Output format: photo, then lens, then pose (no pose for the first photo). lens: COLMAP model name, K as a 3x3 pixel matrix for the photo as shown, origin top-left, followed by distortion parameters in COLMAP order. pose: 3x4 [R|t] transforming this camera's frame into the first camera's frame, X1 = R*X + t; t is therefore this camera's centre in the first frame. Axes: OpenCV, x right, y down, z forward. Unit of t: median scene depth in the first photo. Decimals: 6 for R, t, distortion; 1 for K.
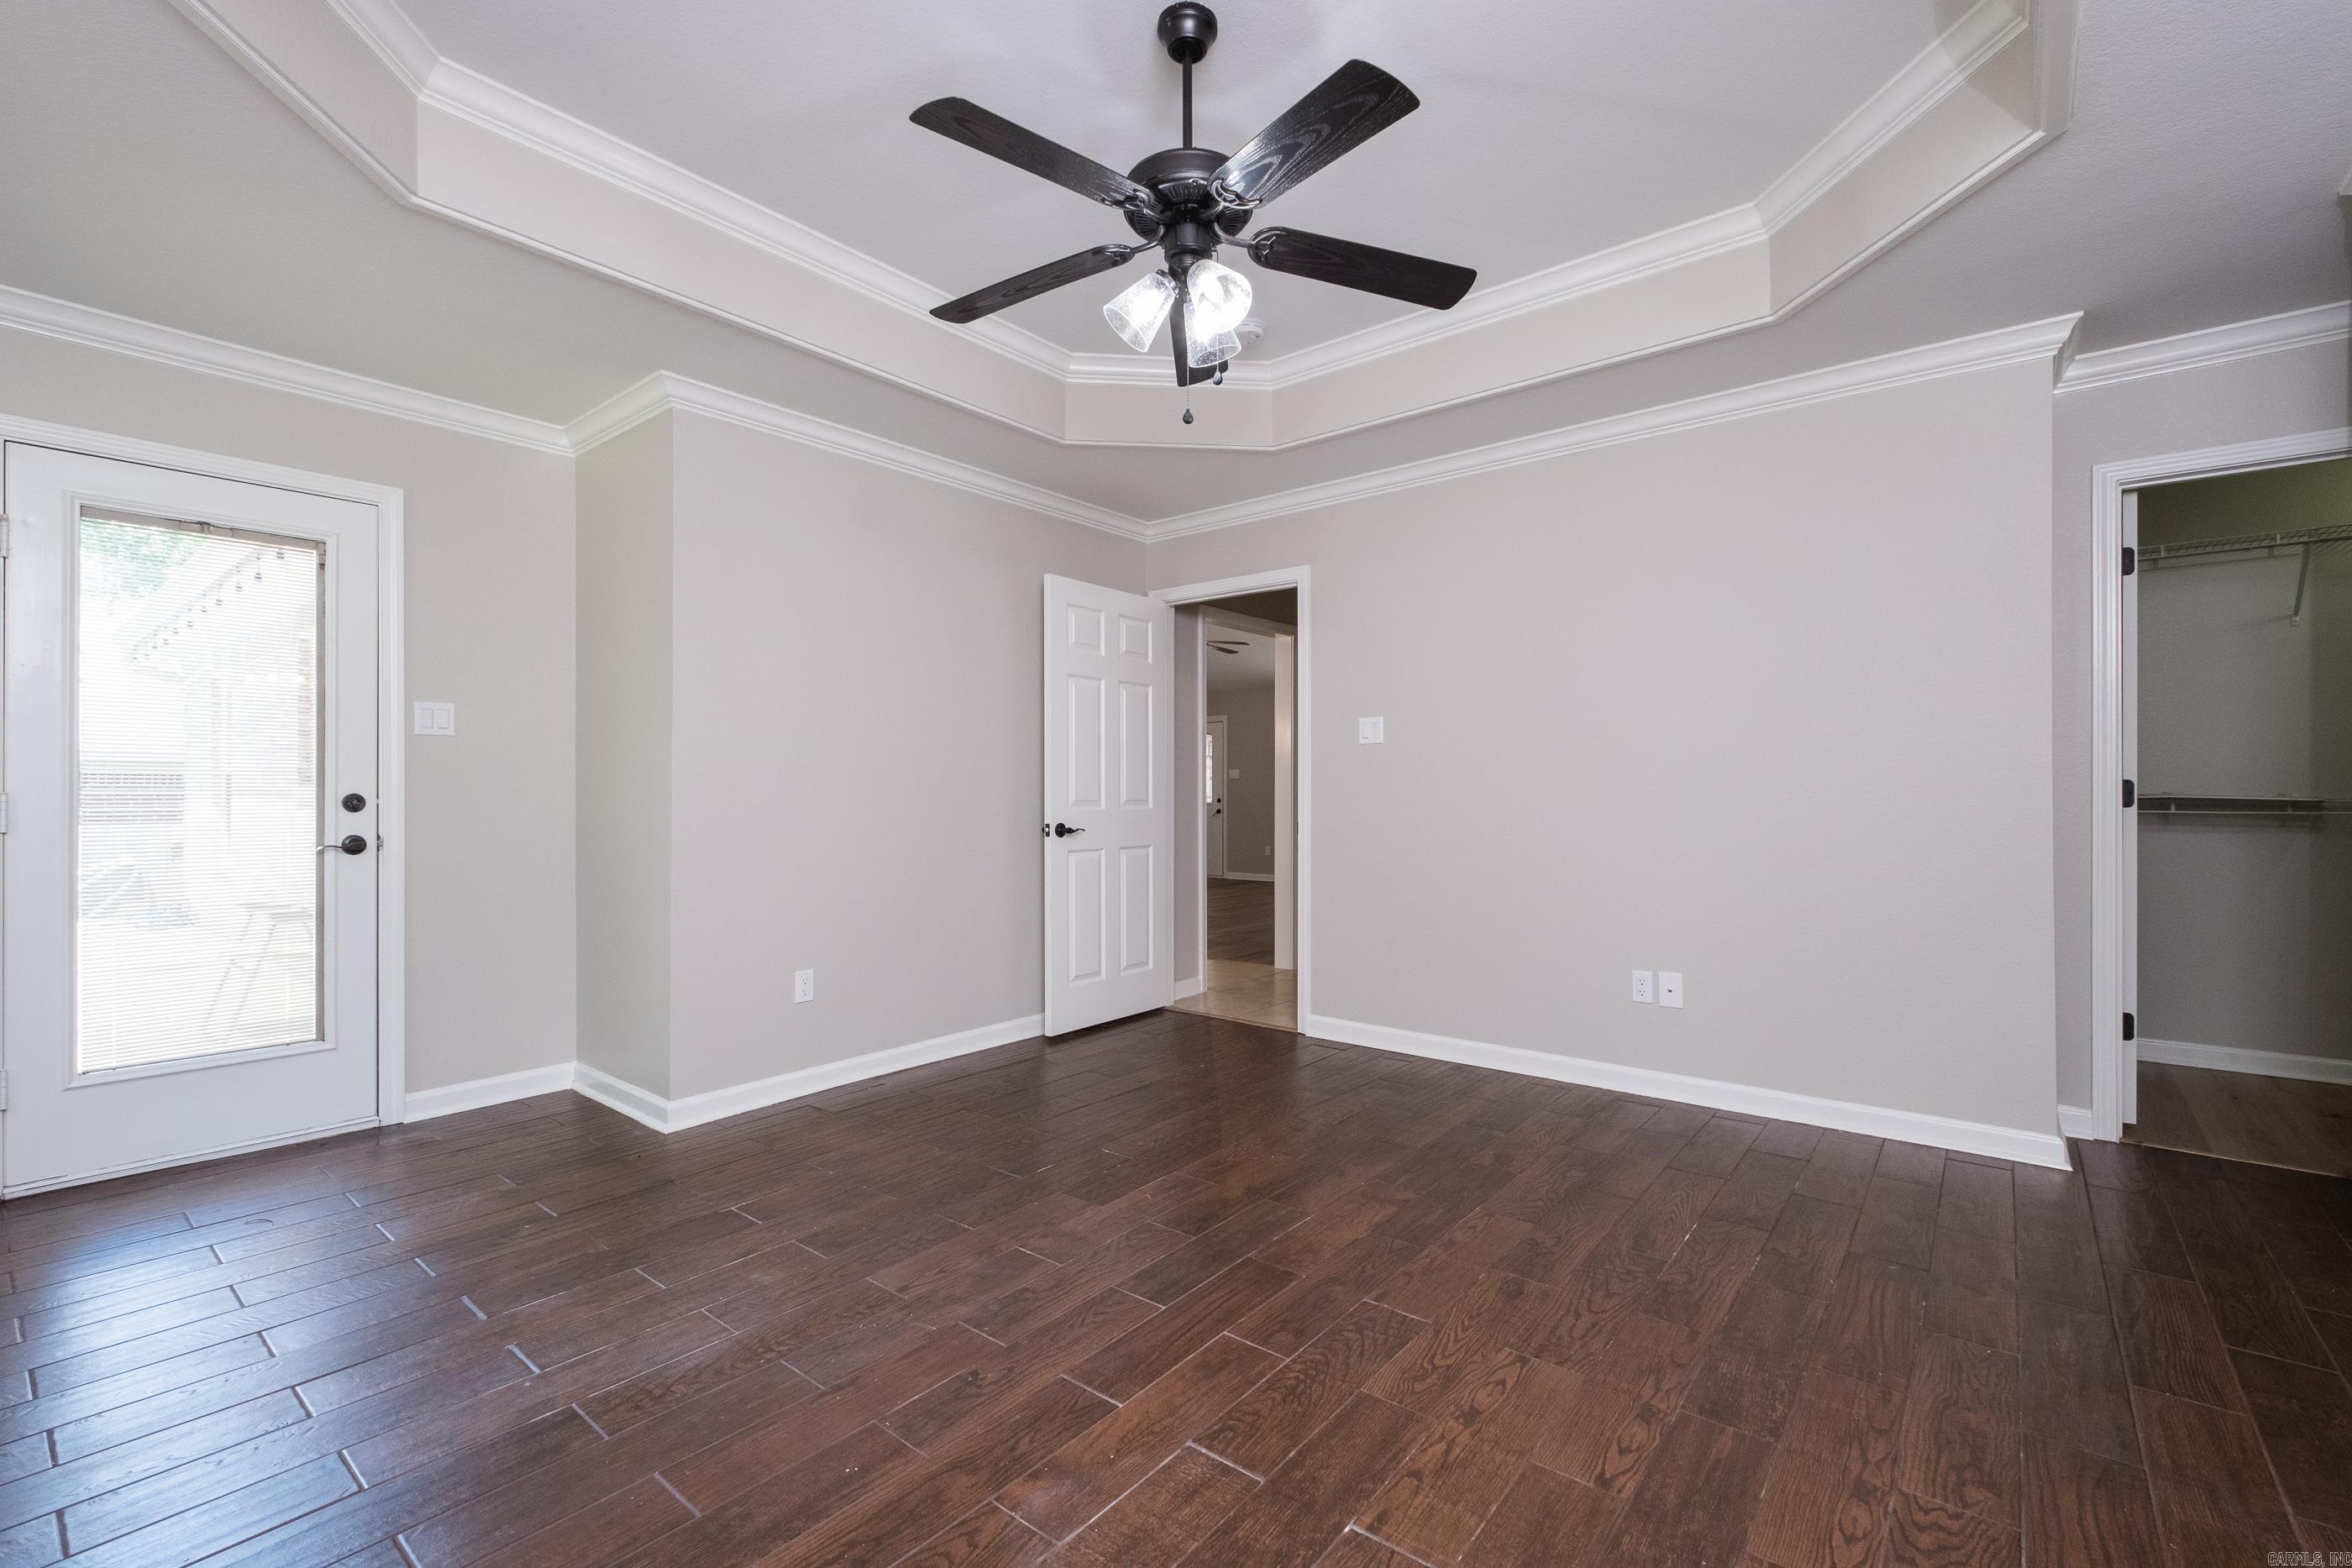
lens RADIAL K [[1006.0, 0, 1176.0], [0, 1006.0, 784.0], [0, 0, 1]] dist [0.000353, -0.000482]
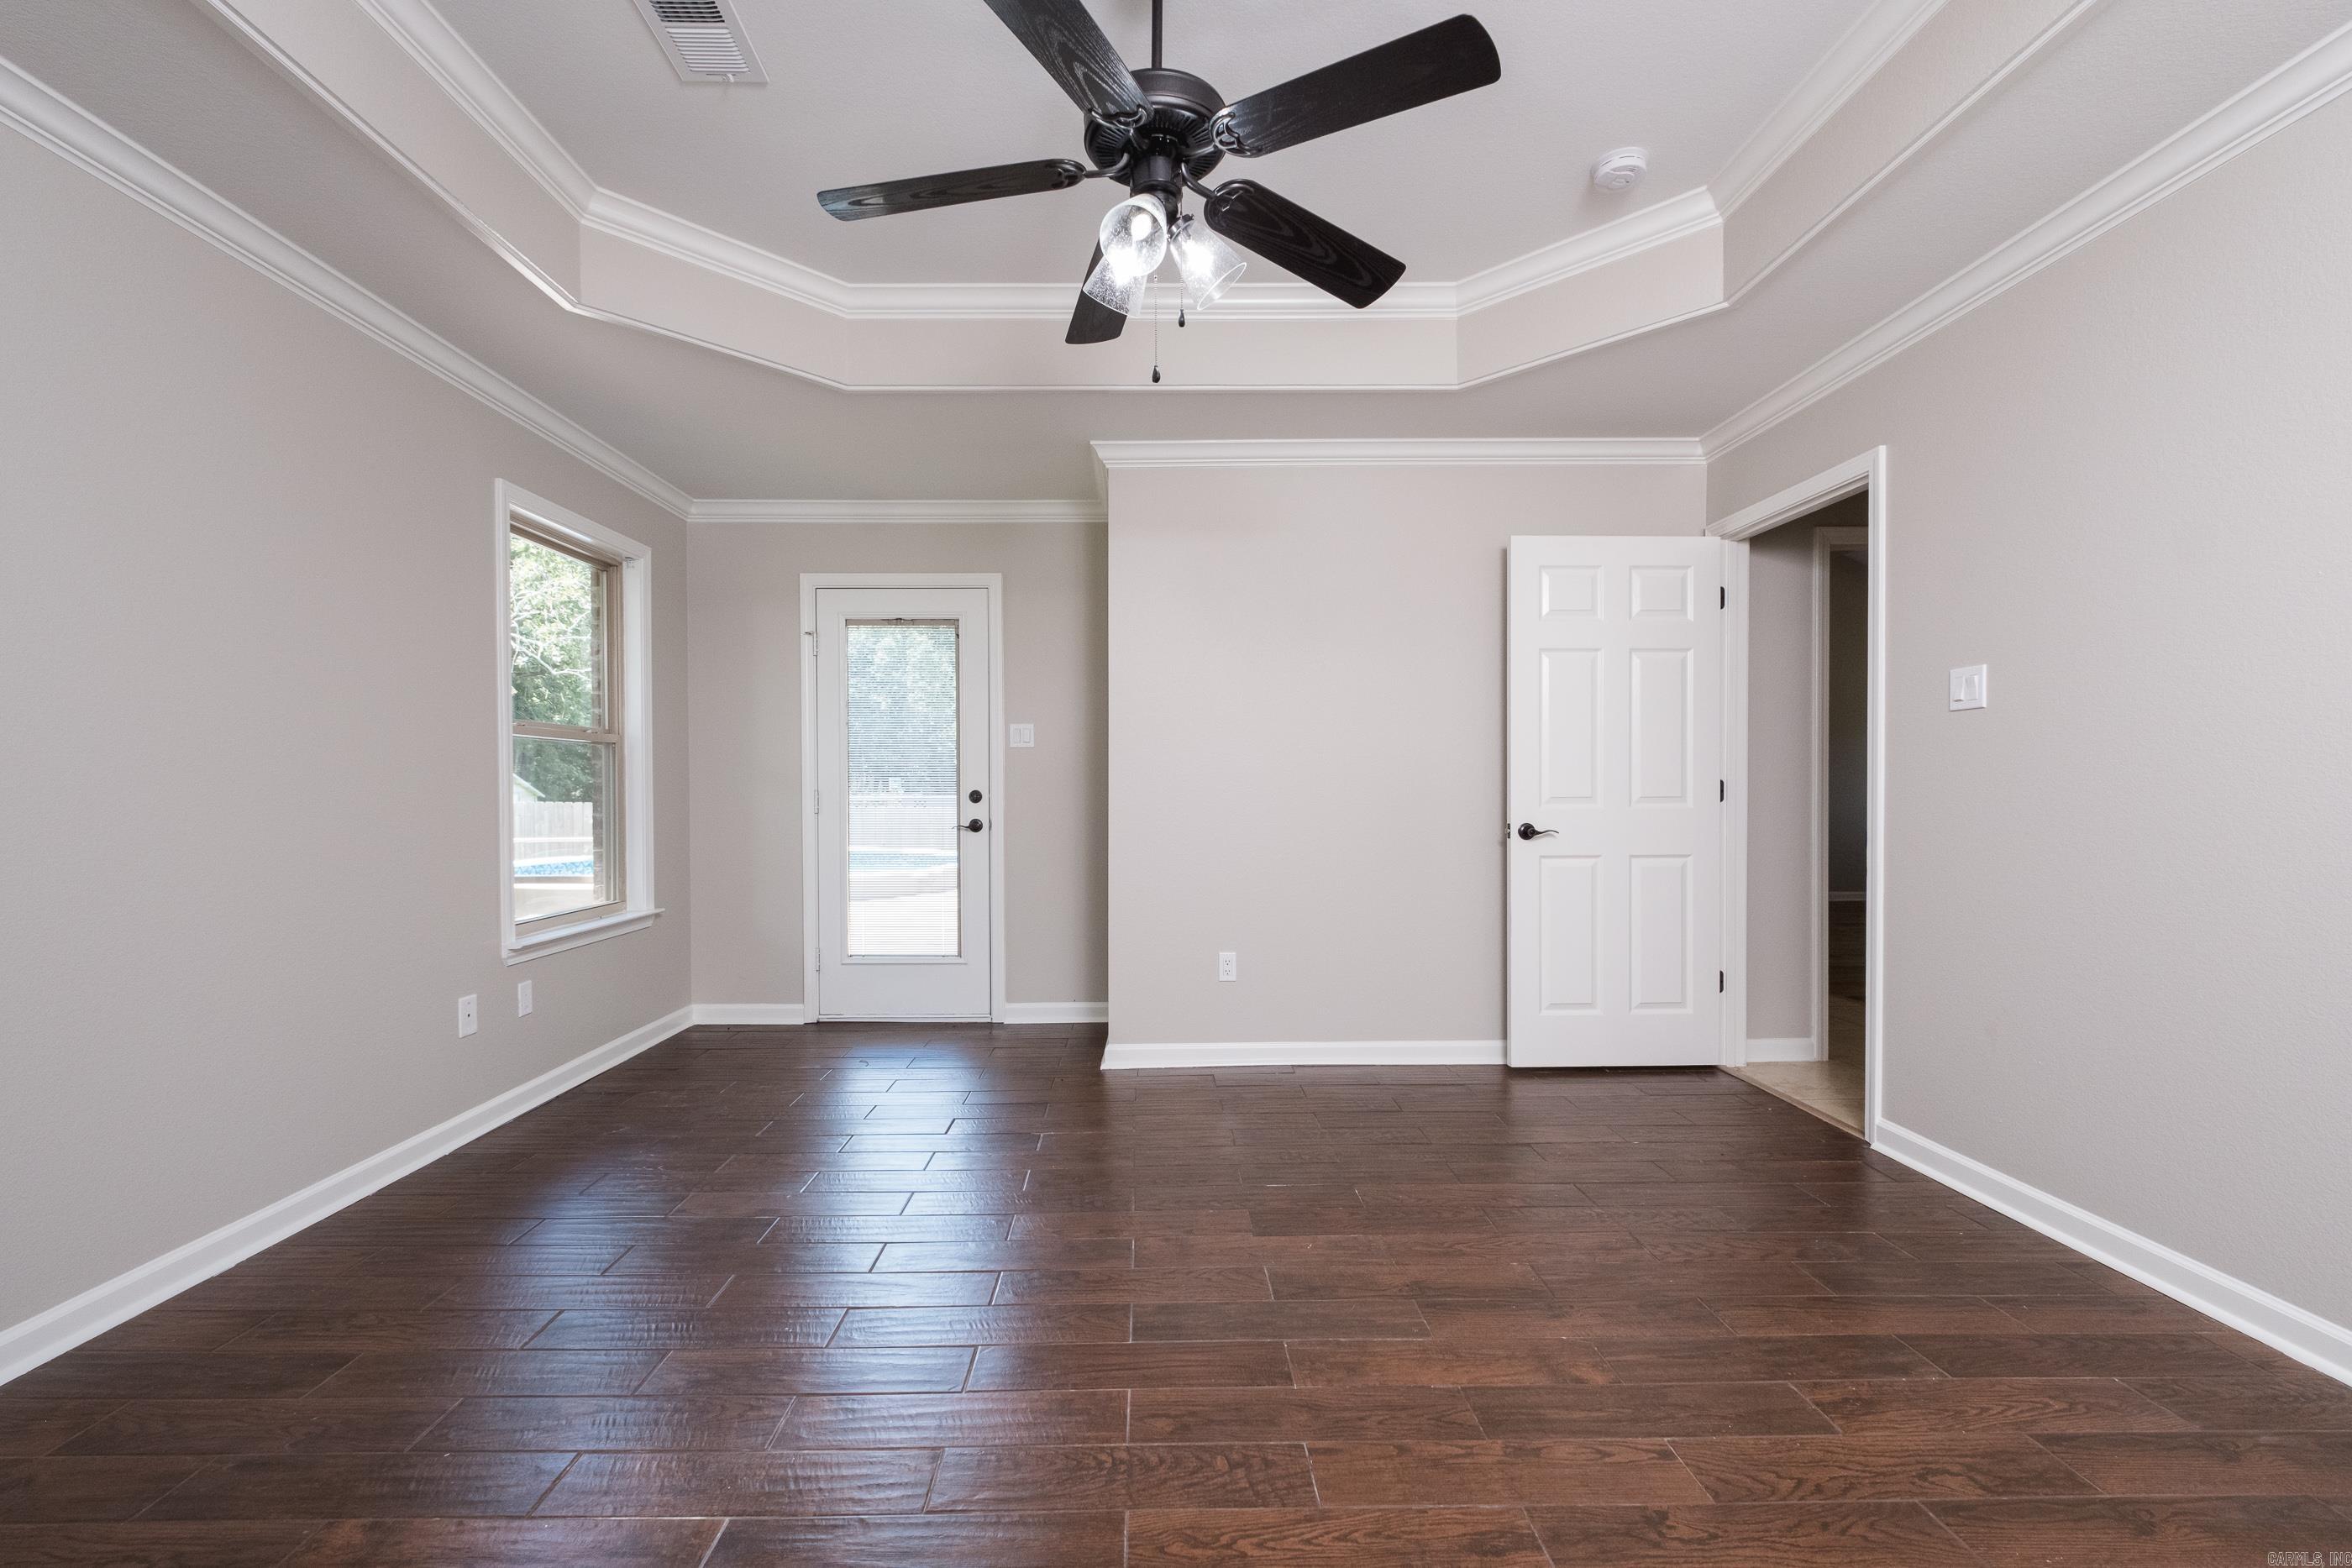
lens RADIAL K [[1008.2, 0, 1153.3], [0, 1008.2, 791.4], [0, 0, 1]] dist [-0.000298, -0.000283]
pose [[0.634904, 0.001236, -0.772590, 0.448107], [0.011845, 0.999866, 0.011334, -0.002094], [0.772501, -0.016347, 0.634804, 0.263278]]
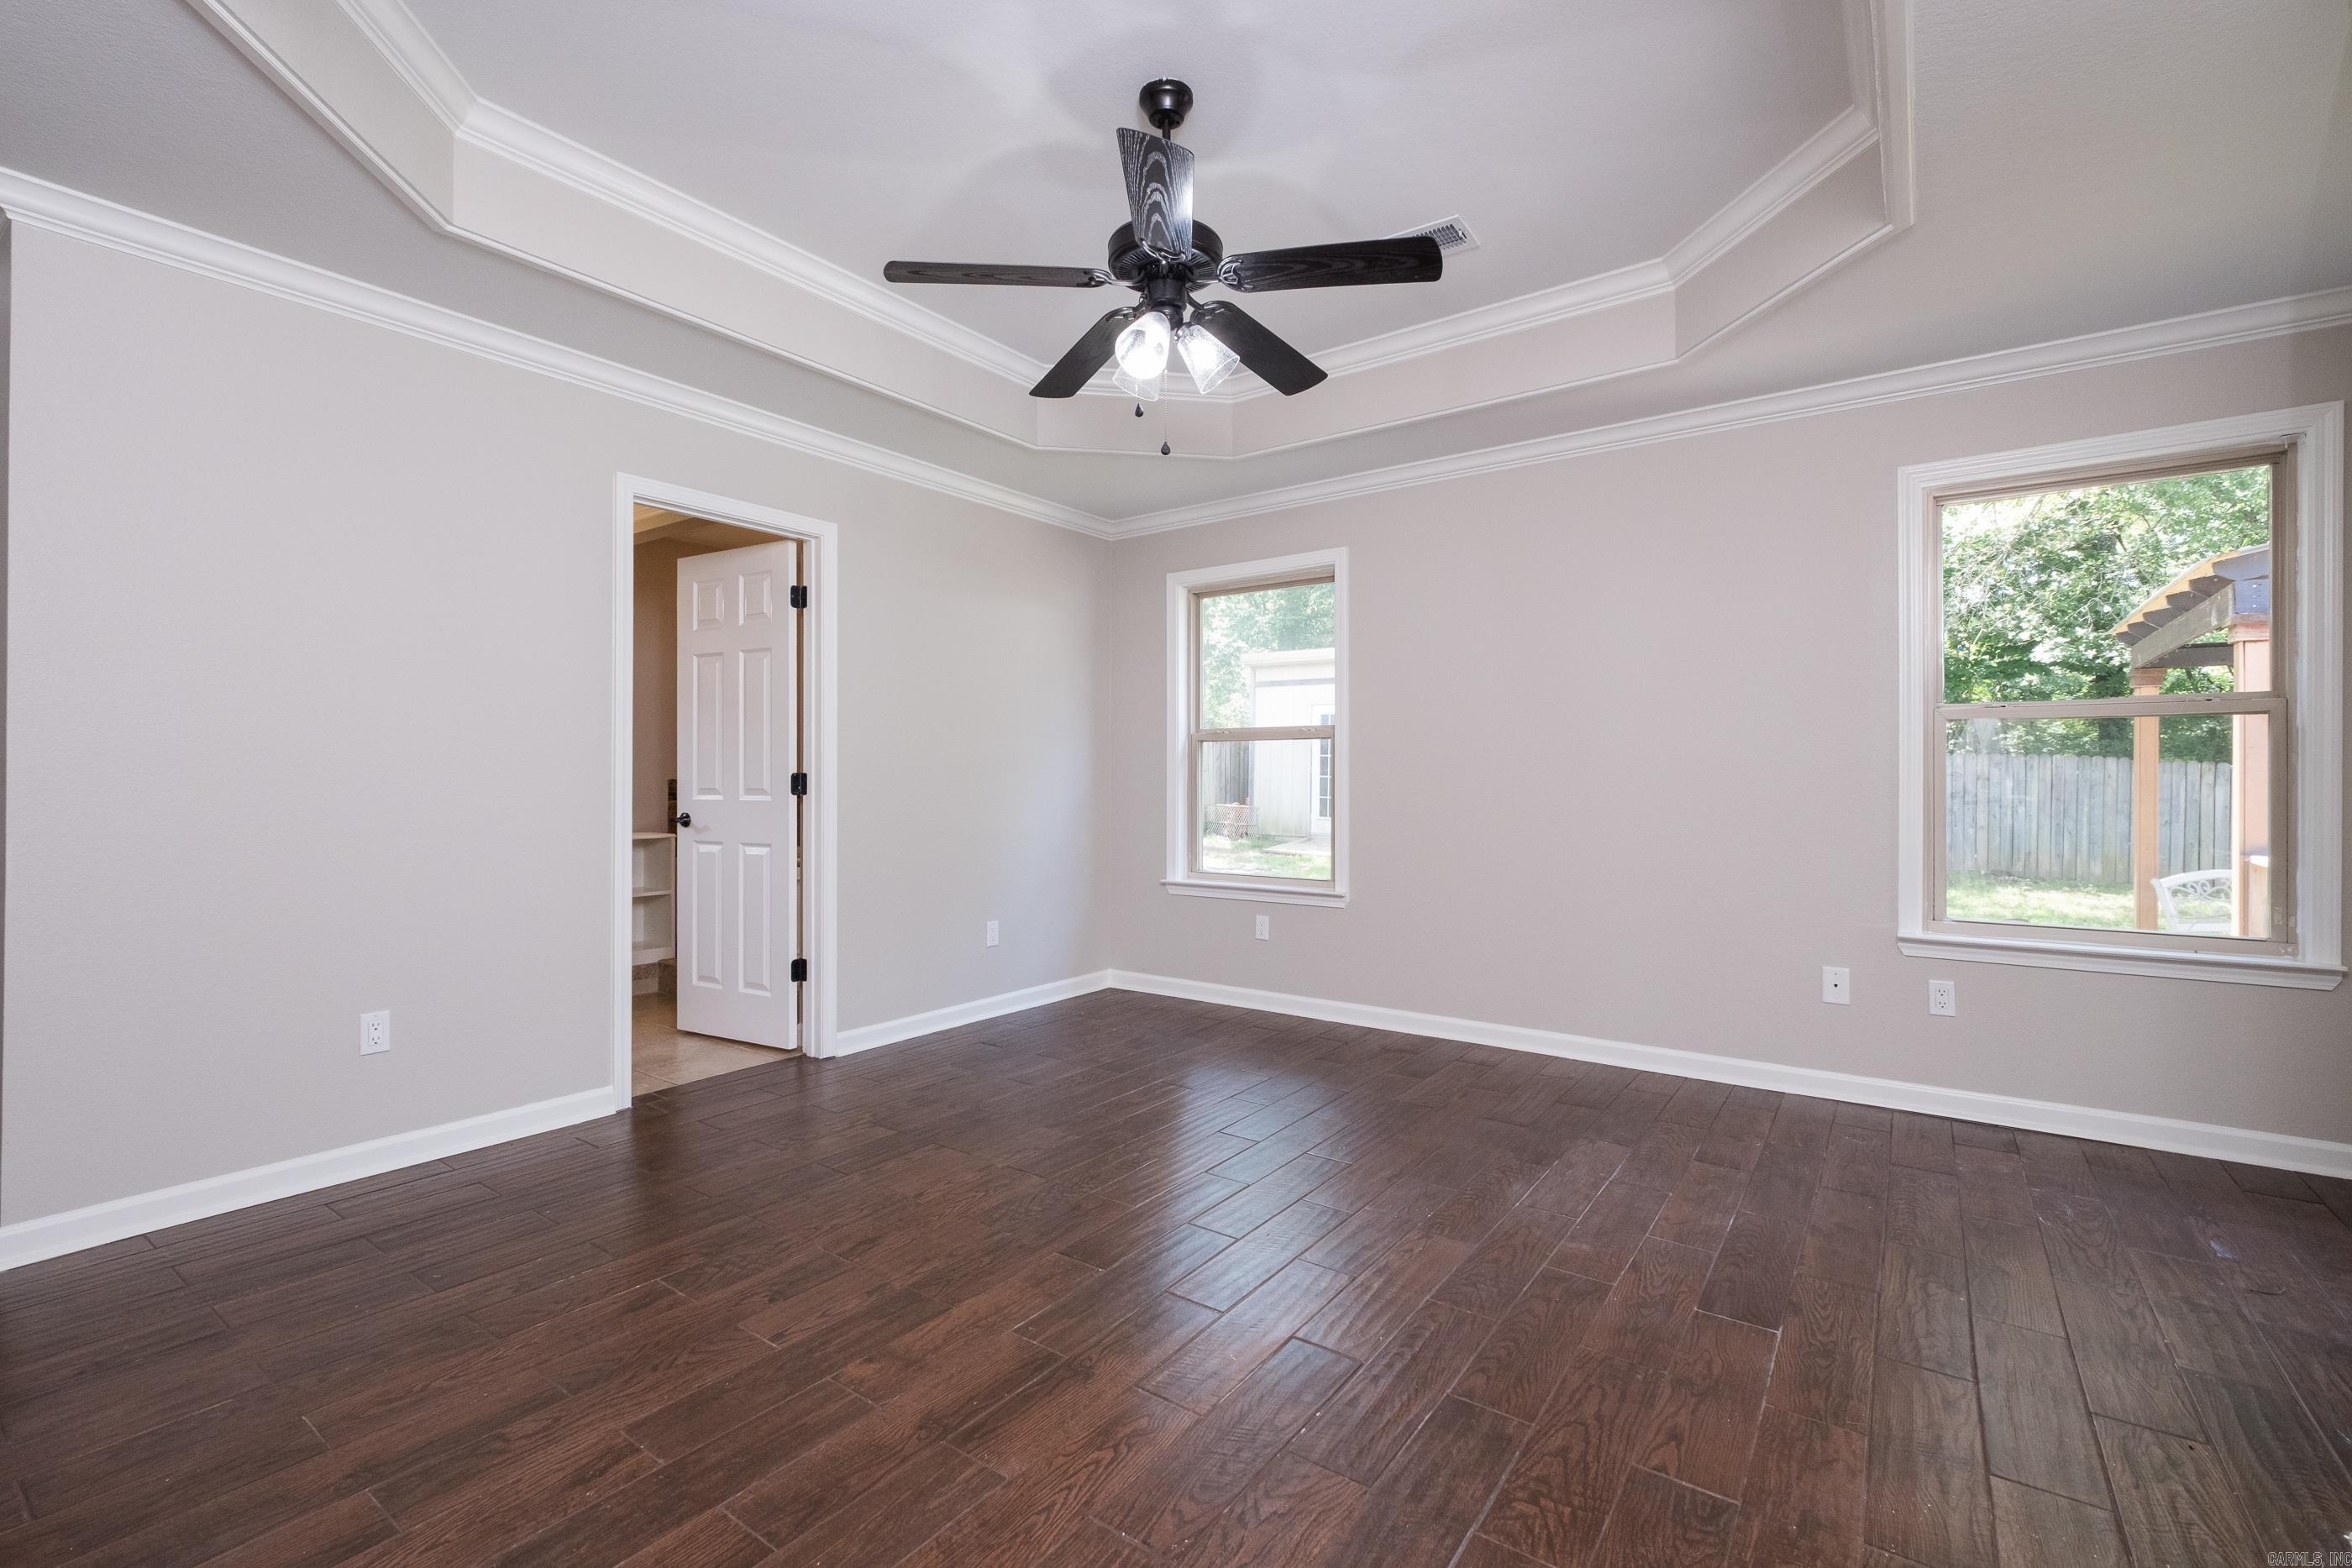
lens RADIAL K [[1021.6, 0, 1176.0], [0, 1021.6, 784.0], [0, 0, 1]] dist [0.022631, -0.000122]
pose [[-0.998381, 0.002901, -0.056813, 0.040113], [0.002947, 0.999995, -0.000719, 0.007556], [0.056810, -0.000885, -0.998385, 1.347664]]
